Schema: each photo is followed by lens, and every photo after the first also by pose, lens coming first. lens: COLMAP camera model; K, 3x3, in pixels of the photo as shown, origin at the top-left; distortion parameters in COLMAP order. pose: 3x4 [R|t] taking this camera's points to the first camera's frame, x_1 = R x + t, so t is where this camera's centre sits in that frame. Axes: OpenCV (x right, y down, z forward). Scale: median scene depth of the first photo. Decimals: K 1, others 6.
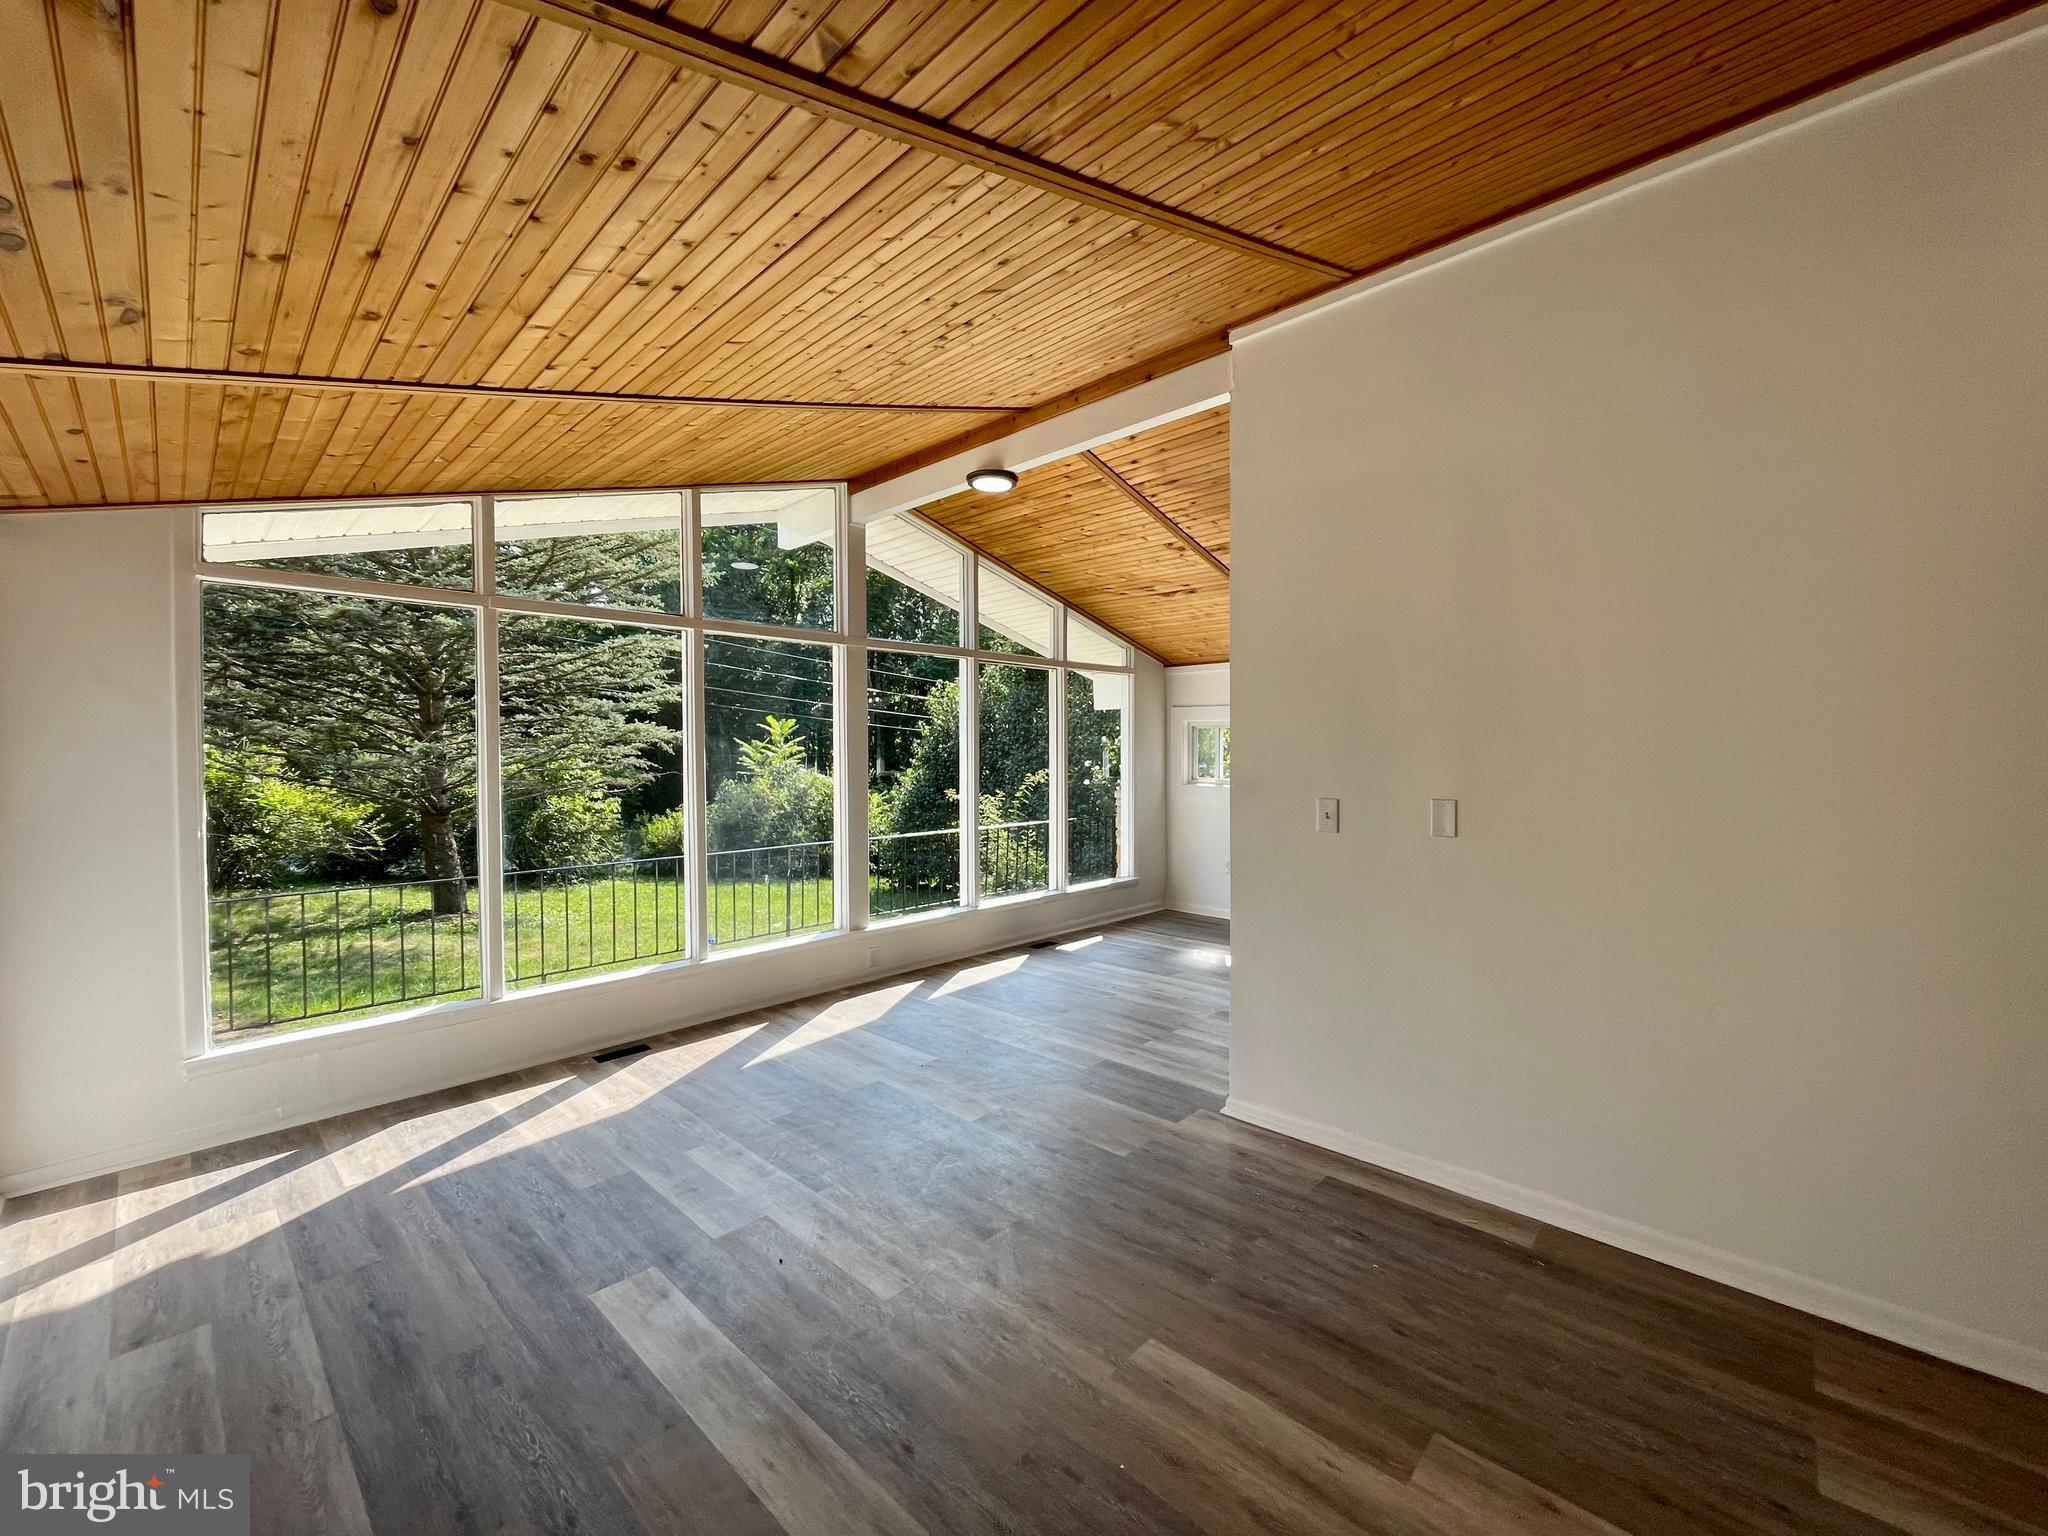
lens RADIAL K [[822.4, 0, 1020.4], [0, 822.4, 765.5], [0, 0, 1]] dist [0.000007, -0.000028]
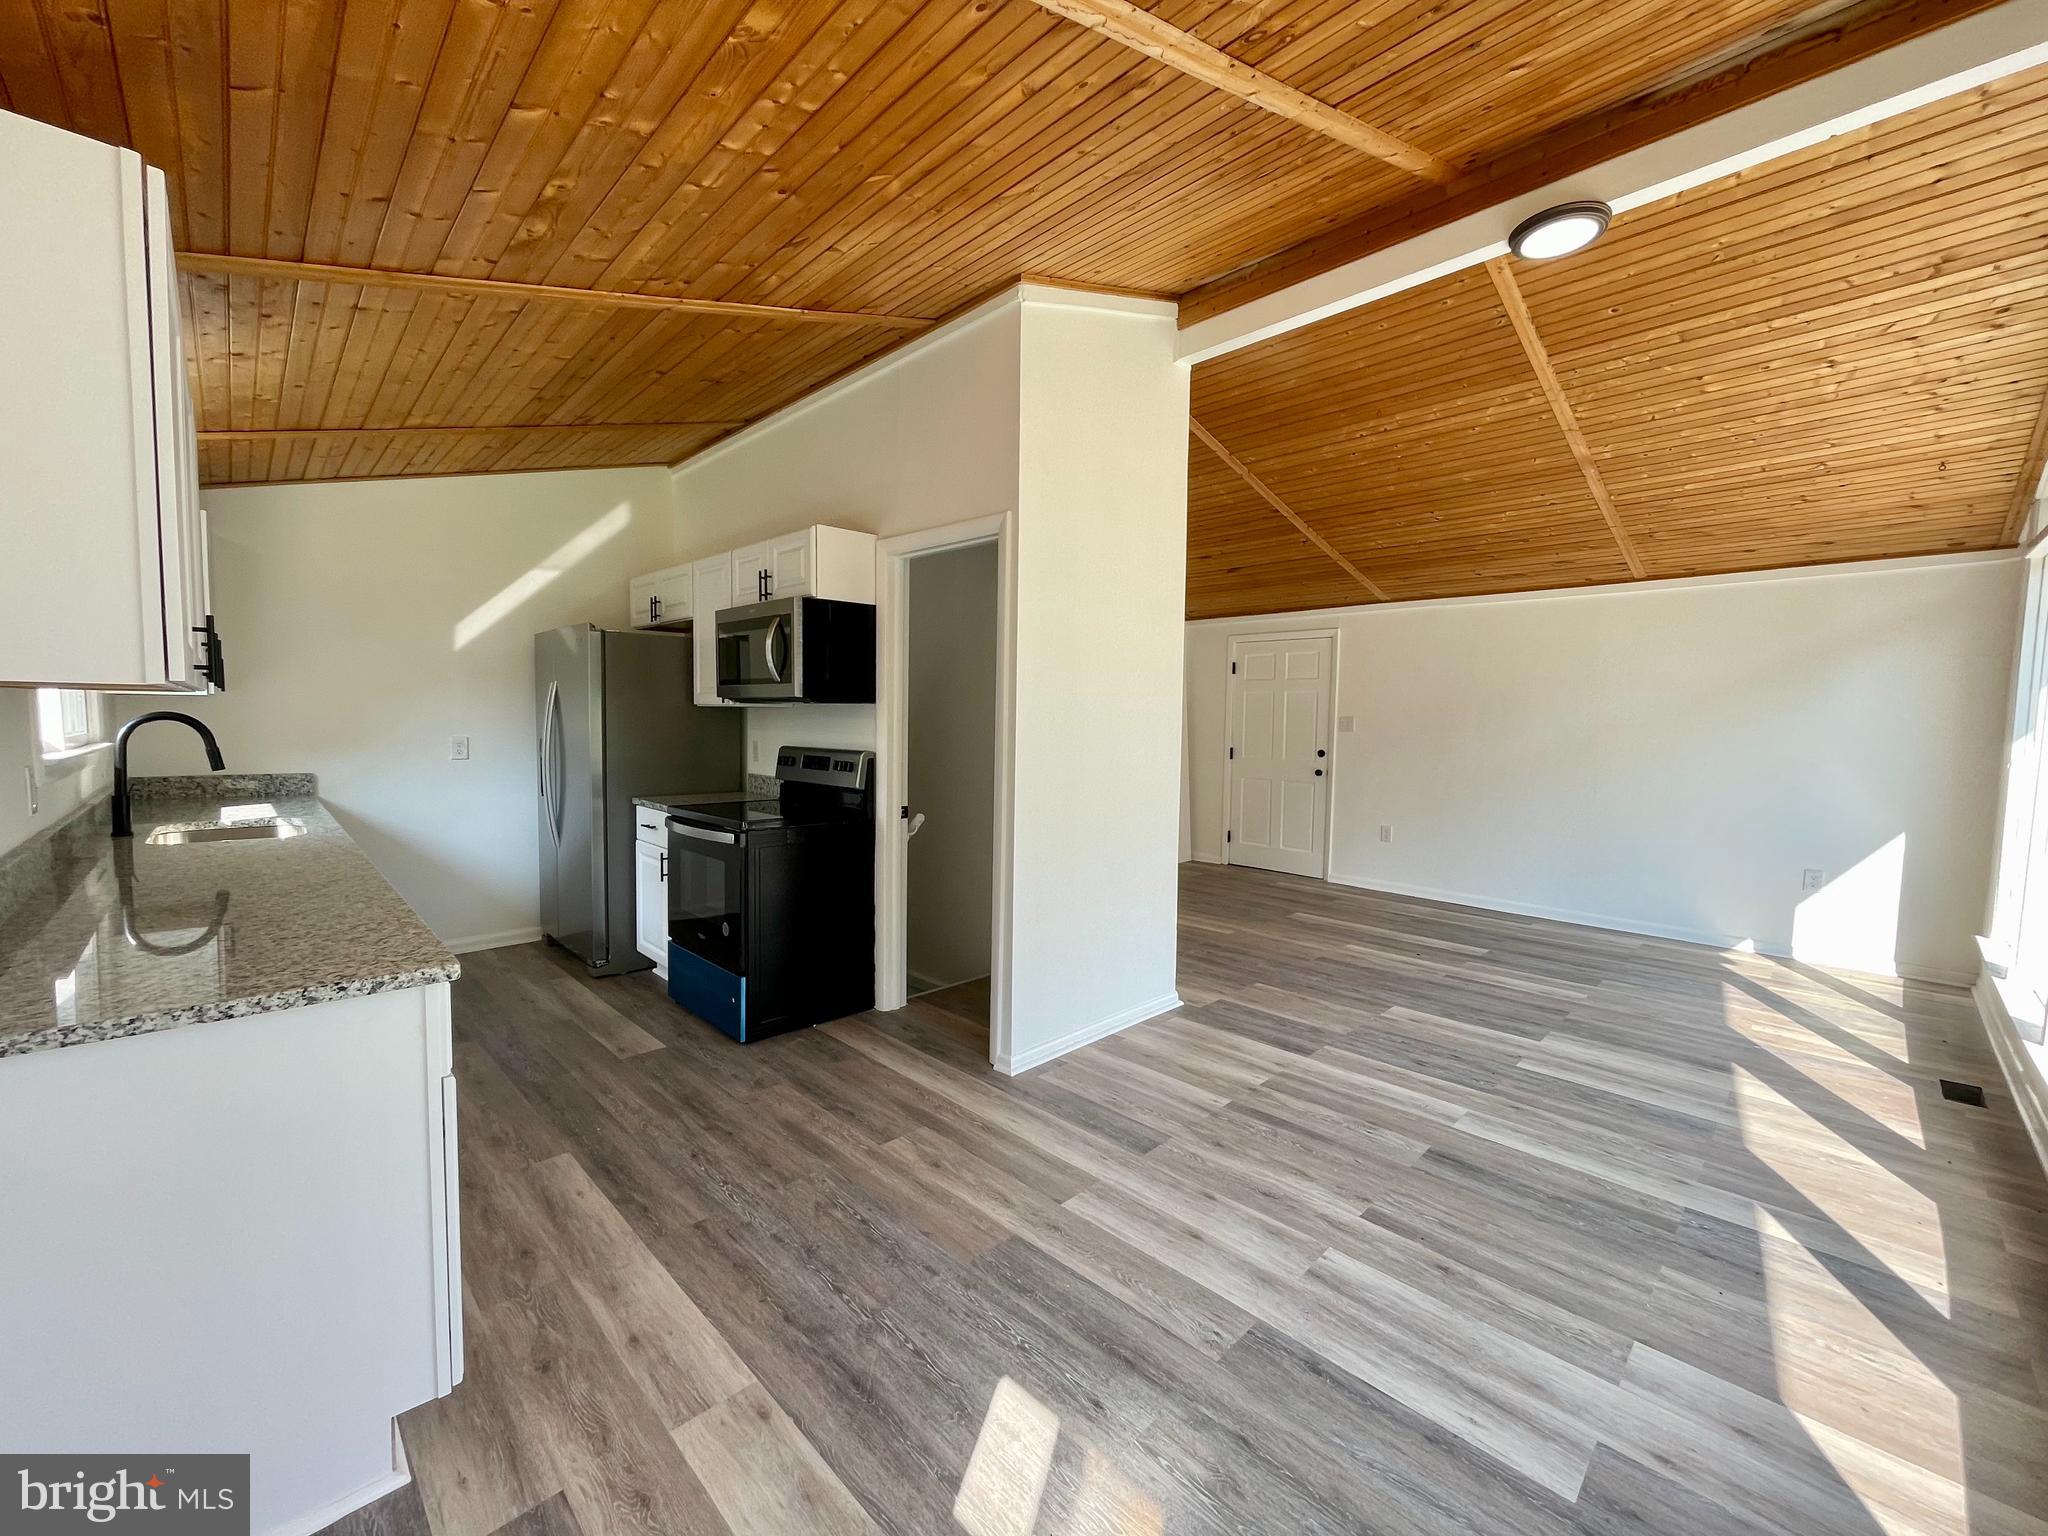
lens RADIAL K [[827.6, 0, 1022.8], [0, 827.6, 766.6], [0, 0, 1]] dist [-0.001908, -0.000310]
pose [[-0.999306, -0.012774, 0.034978, 0.379657], [-0.010022, 0.996923, 0.077747, 0.000317], [-0.035863, 0.077342, -0.996359, 1.877454]]
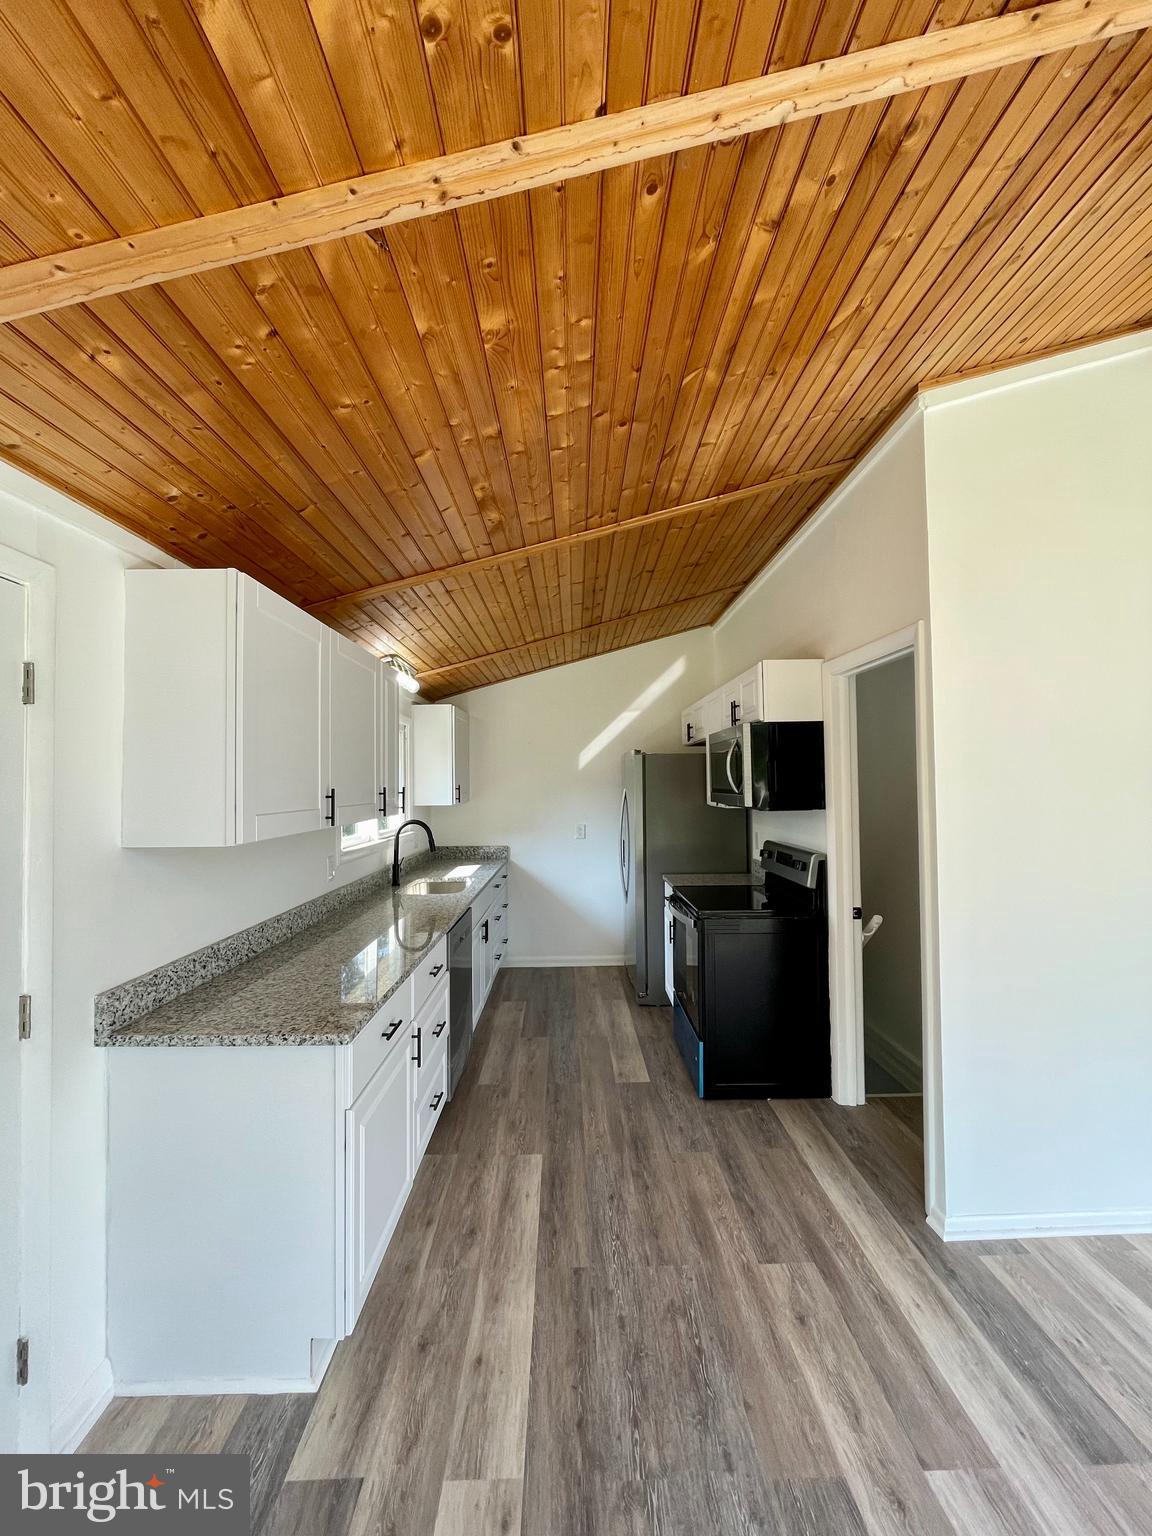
lens RADIAL K [[619.5, 0, 576.0], [0, 619.5, 766.0], [0, 0, 1]] dist [-0.004661, 0.000410]
pose [[-0.696401, 0.032168, 0.716931, 0.239155], [0.026770, 0.999464, -0.018842, -0.046075], [-0.717153, 0.006071, -0.696889, 1.694568]]
